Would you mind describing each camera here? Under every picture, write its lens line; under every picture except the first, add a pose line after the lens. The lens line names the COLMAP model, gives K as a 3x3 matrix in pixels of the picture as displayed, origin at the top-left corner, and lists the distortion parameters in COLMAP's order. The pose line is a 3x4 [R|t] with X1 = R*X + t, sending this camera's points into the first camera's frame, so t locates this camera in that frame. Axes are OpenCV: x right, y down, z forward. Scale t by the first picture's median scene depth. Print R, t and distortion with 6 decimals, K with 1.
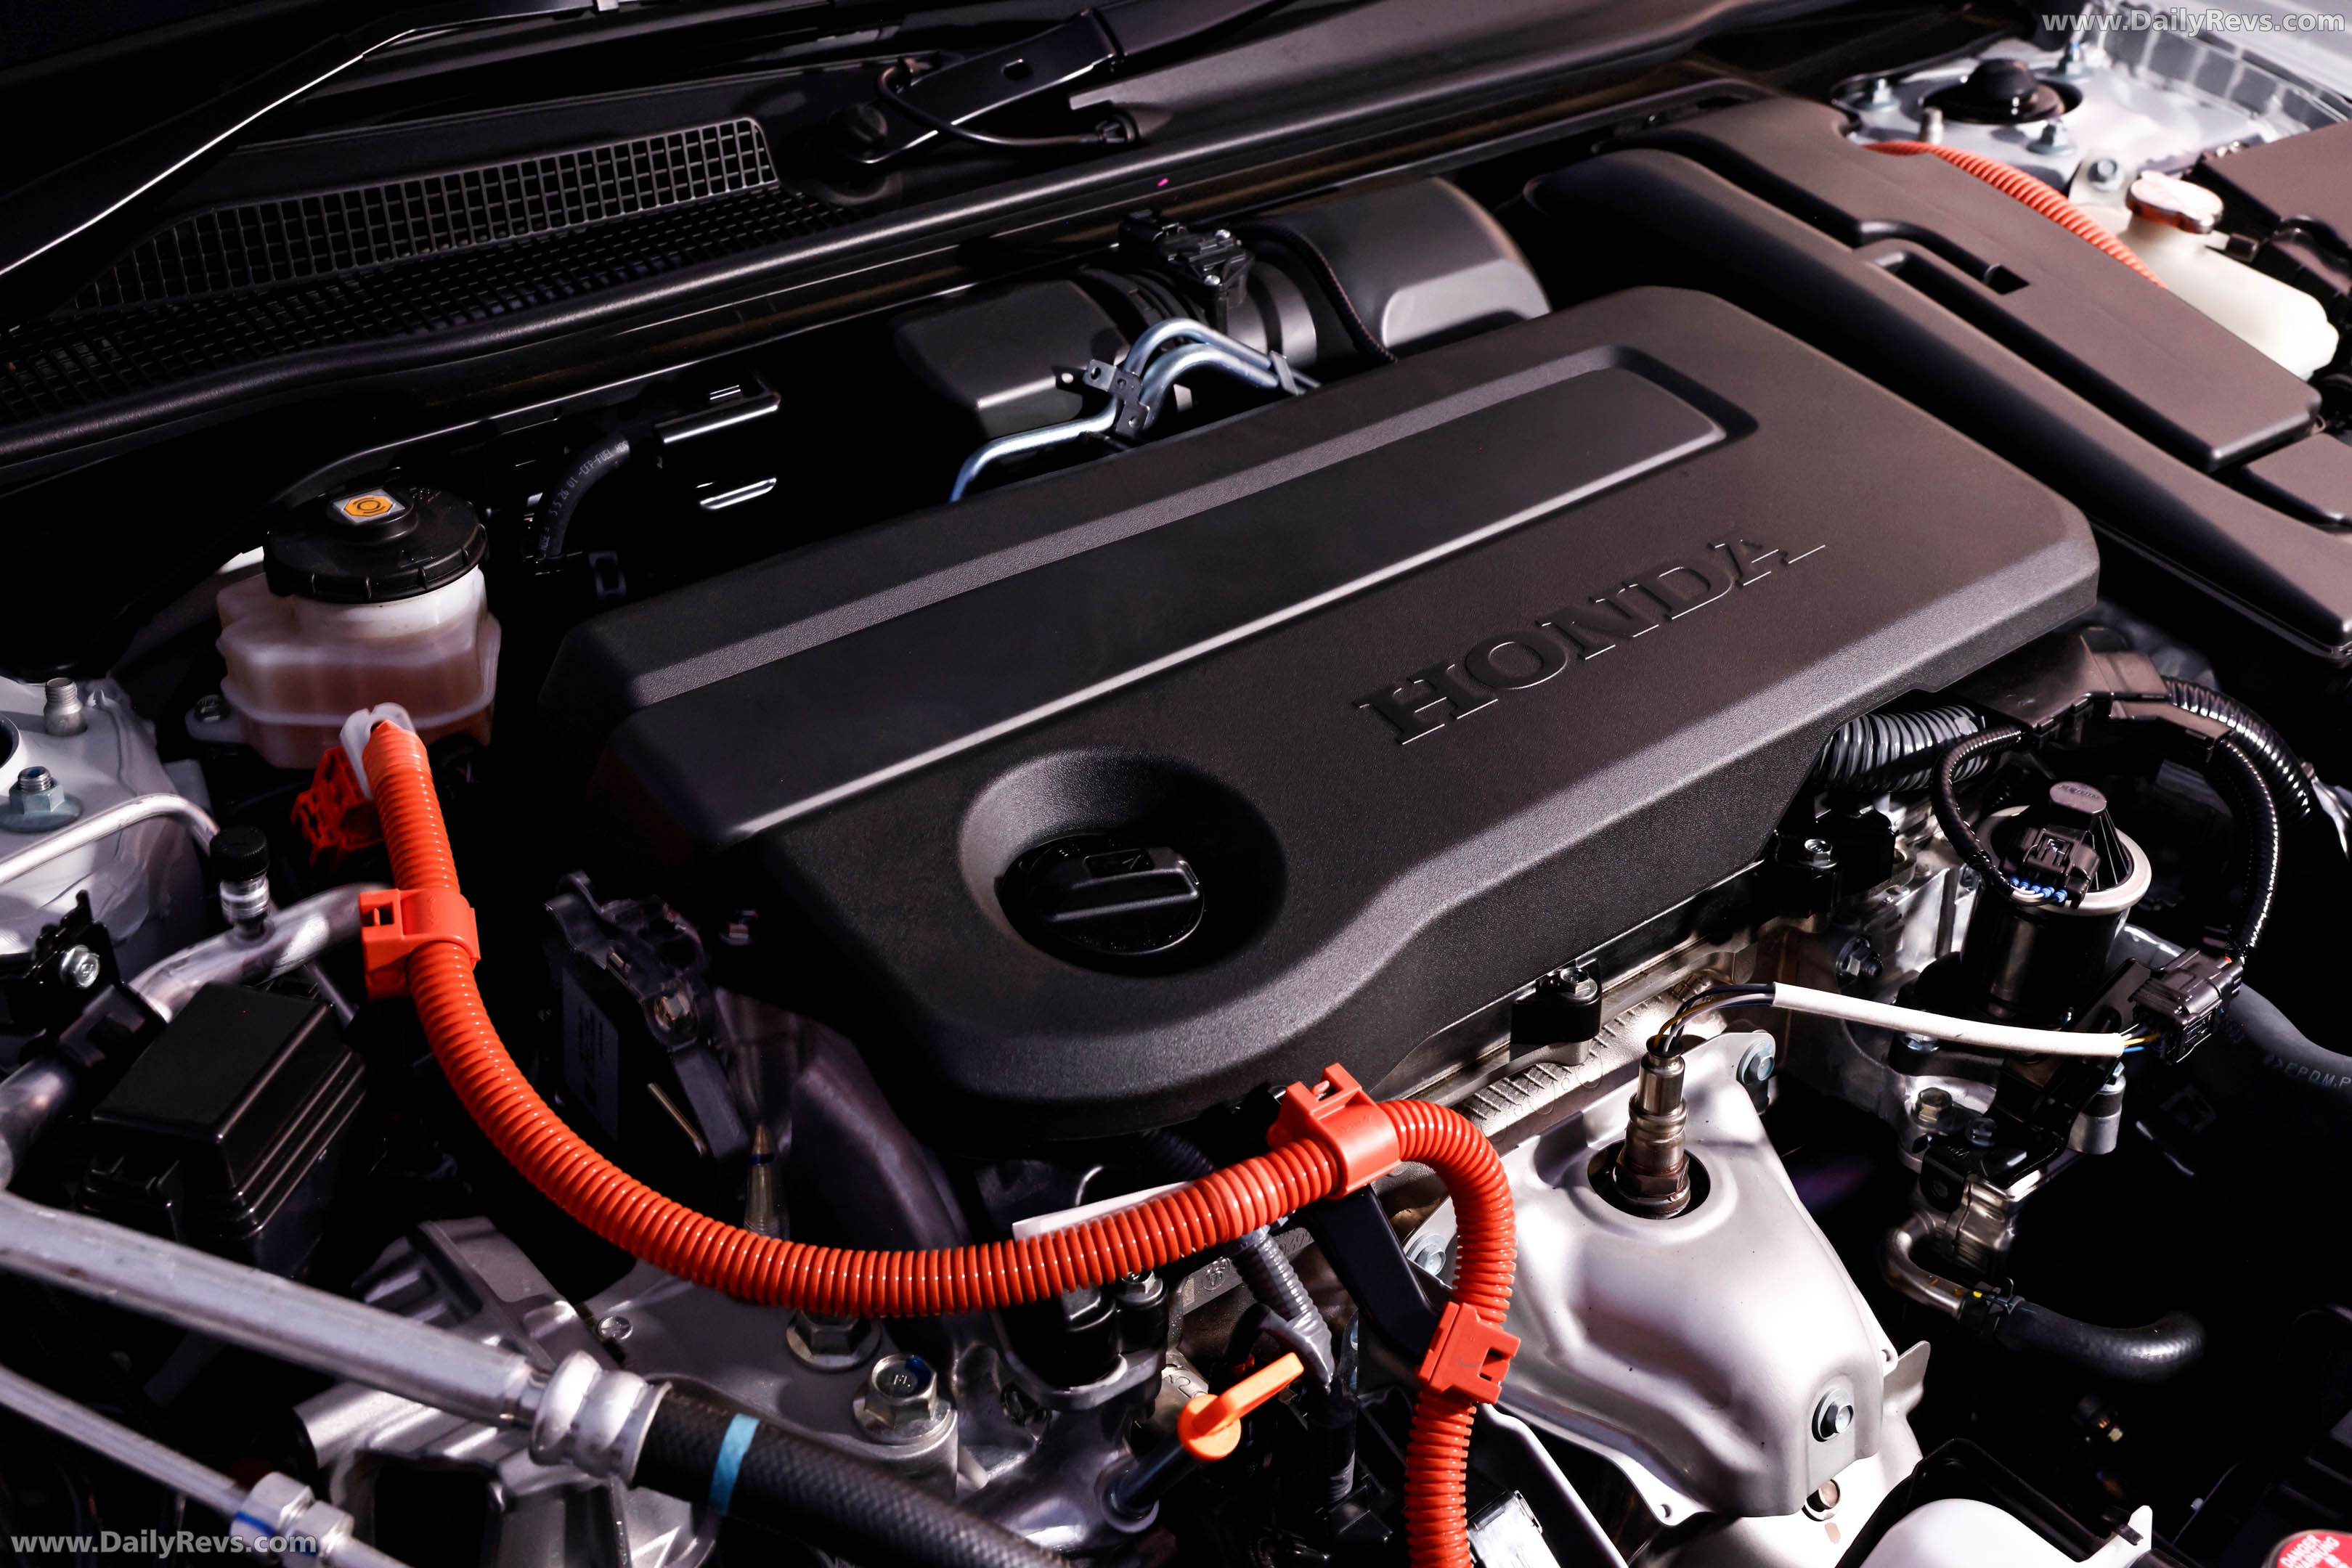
lens RADIAL K [[2812.9, 0, 1174.2], [0, 2812.9, 784.0], [0, 0, 1]] dist [-0.010330, 0.000000]
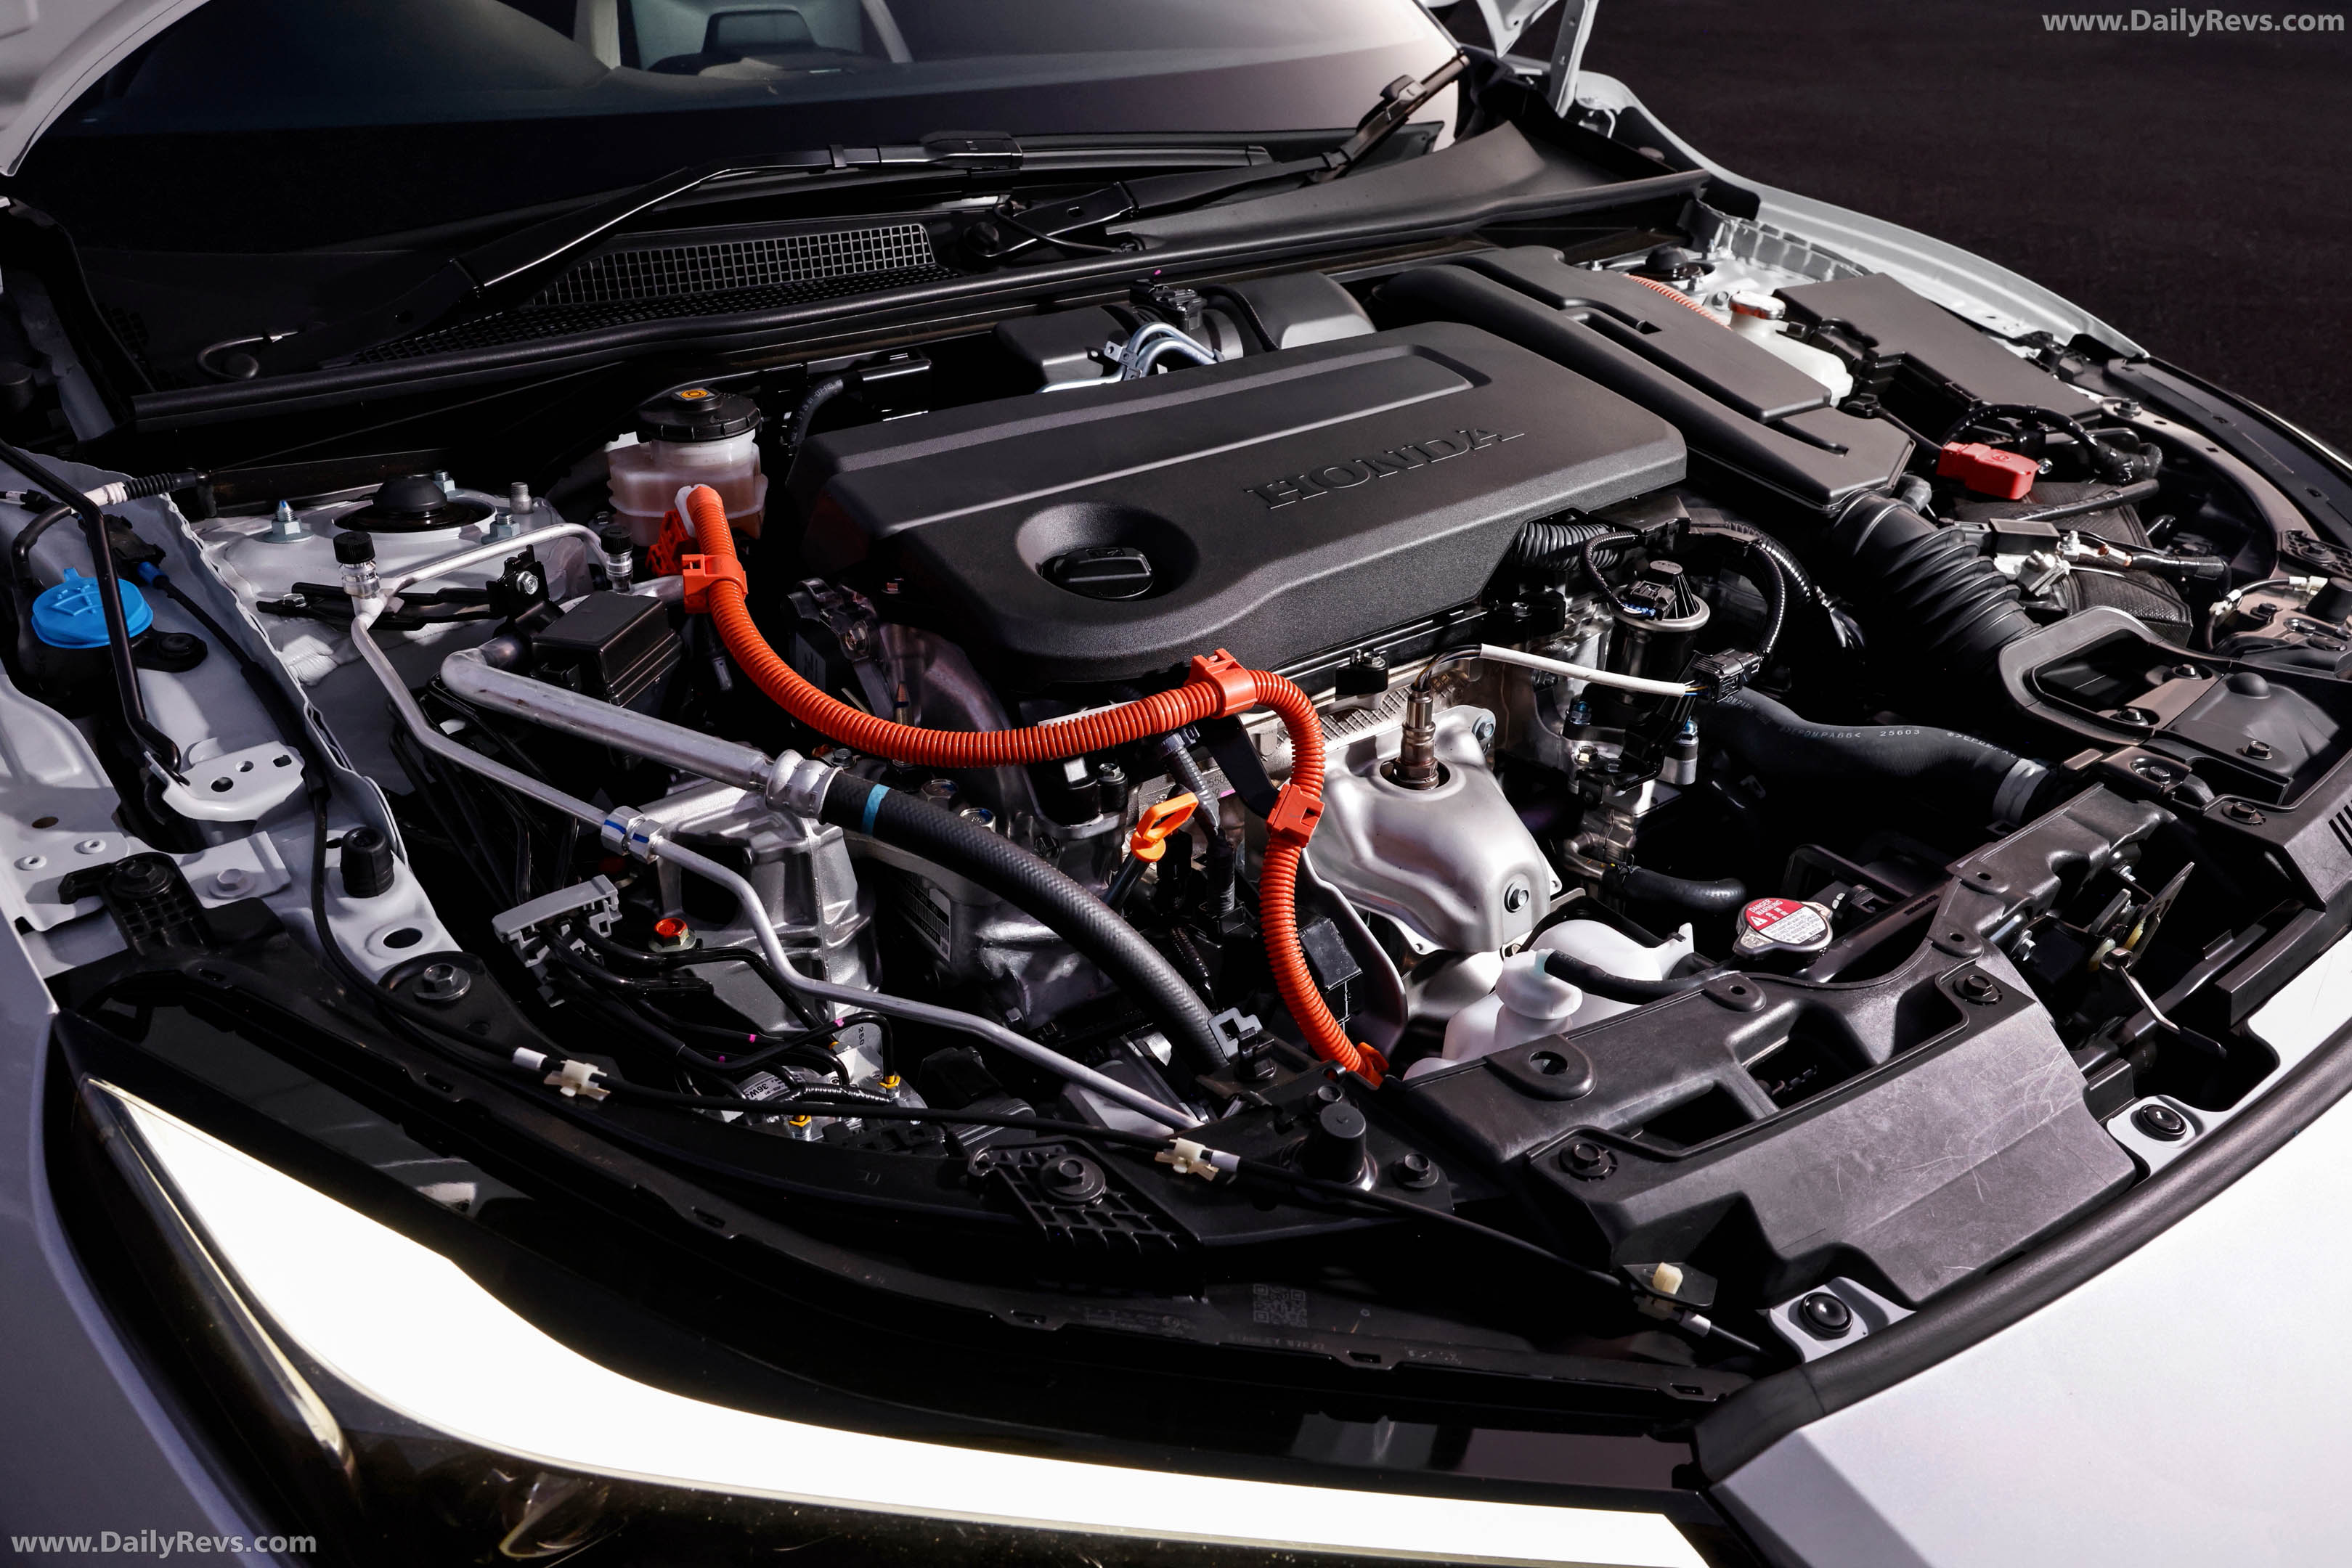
lens RADIAL K [[1813.1, 0, 1178.5], [0, 1813.1, 784.3], [0, 0, 1]] dist [-0.009357, -0.006871]
pose [[0.999697, 0.009181, -0.022849, 0.047231], [-0.010464, 0.998338, -0.056677, 0.208857], [0.022291, 0.056899, 0.998131, -0.120733]]
